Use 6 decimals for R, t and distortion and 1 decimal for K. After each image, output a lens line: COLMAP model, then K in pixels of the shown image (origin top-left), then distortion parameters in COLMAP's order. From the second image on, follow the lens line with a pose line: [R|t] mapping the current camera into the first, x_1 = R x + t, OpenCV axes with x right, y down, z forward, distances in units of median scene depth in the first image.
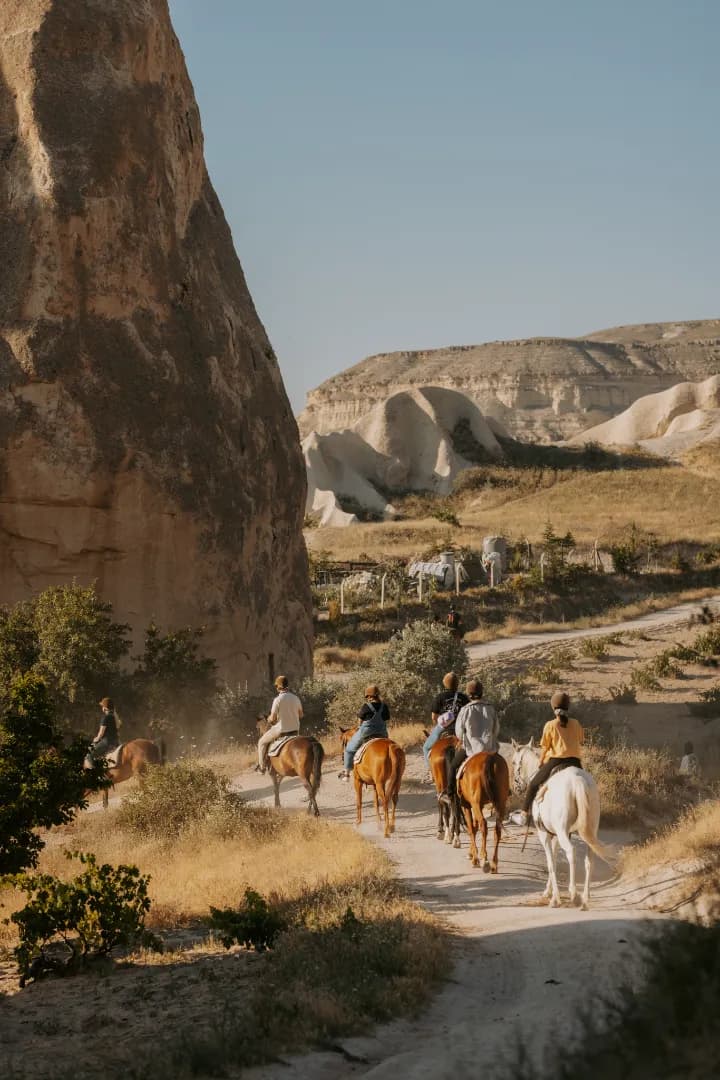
lens RADIAL K [[2568.6, 0, 377.0], [0, 2568.6, 534.6], [0, 0, 1]] dist [0.015348, 0.249617]
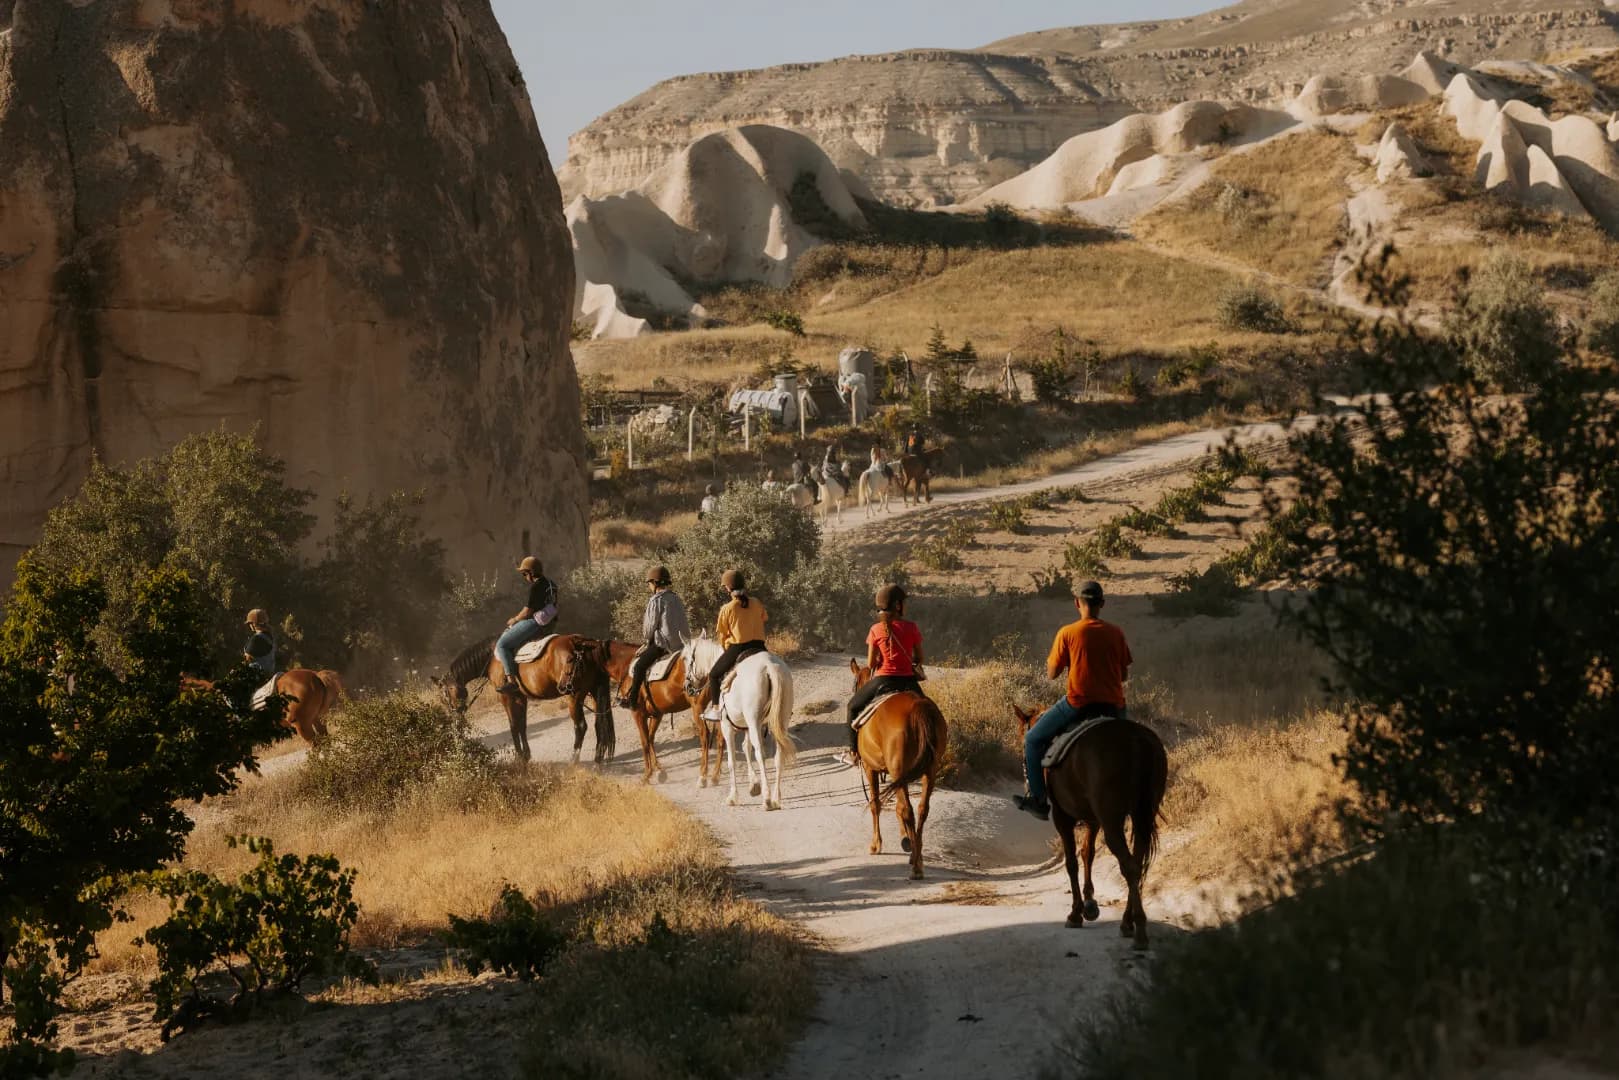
lens RADIAL K [[3847.7, 0, 809.5], [0, 3847.7, 540.0], [0, 0, 1]] dist [0.009163, 0.250323]
pose [[0.999296, -0.016091, 0.033901, -0.001194], [0.014390, 0.998654, 0.049834, 0.000171], [-0.034658, -0.049311, 0.998182, 0.004001]]
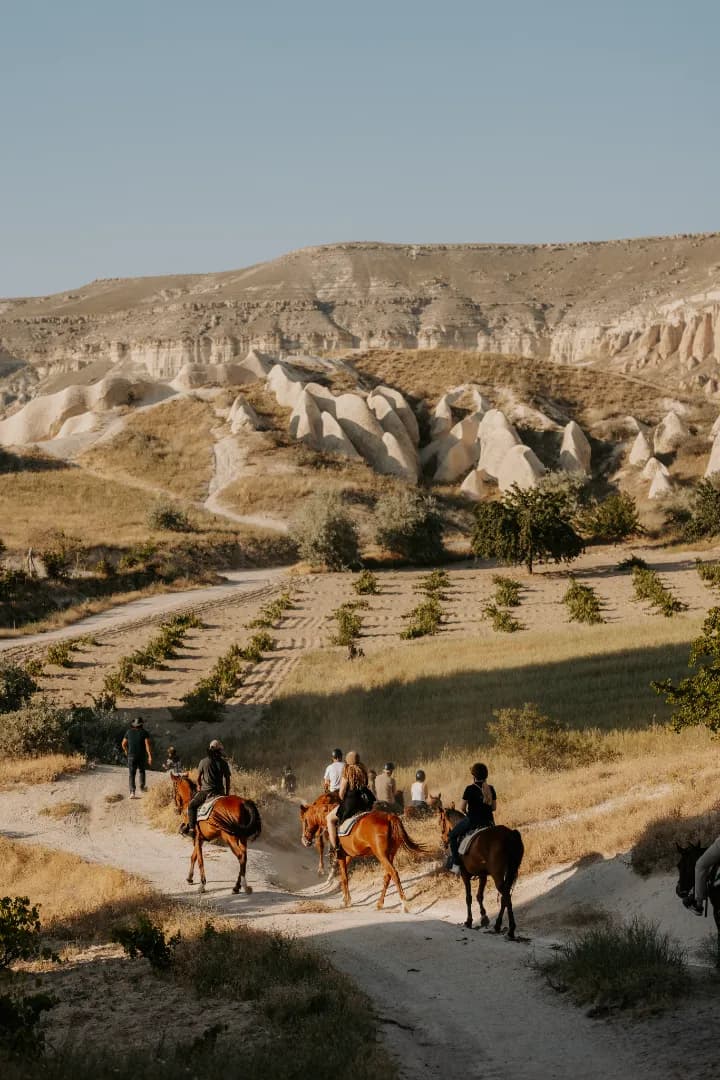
lens RADIAL K [[2568.6, 0, 377.0], [0, 2568.6, 534.6], [0, 0, 1]] dist [0.015348, 0.249617]
pose [[0.965047, -0.005568, 0.262016, -0.077424], [0.002817, 0.999937, 0.010873, -0.020282], [-0.262060, -0.009755, 0.965002, -0.089864]]
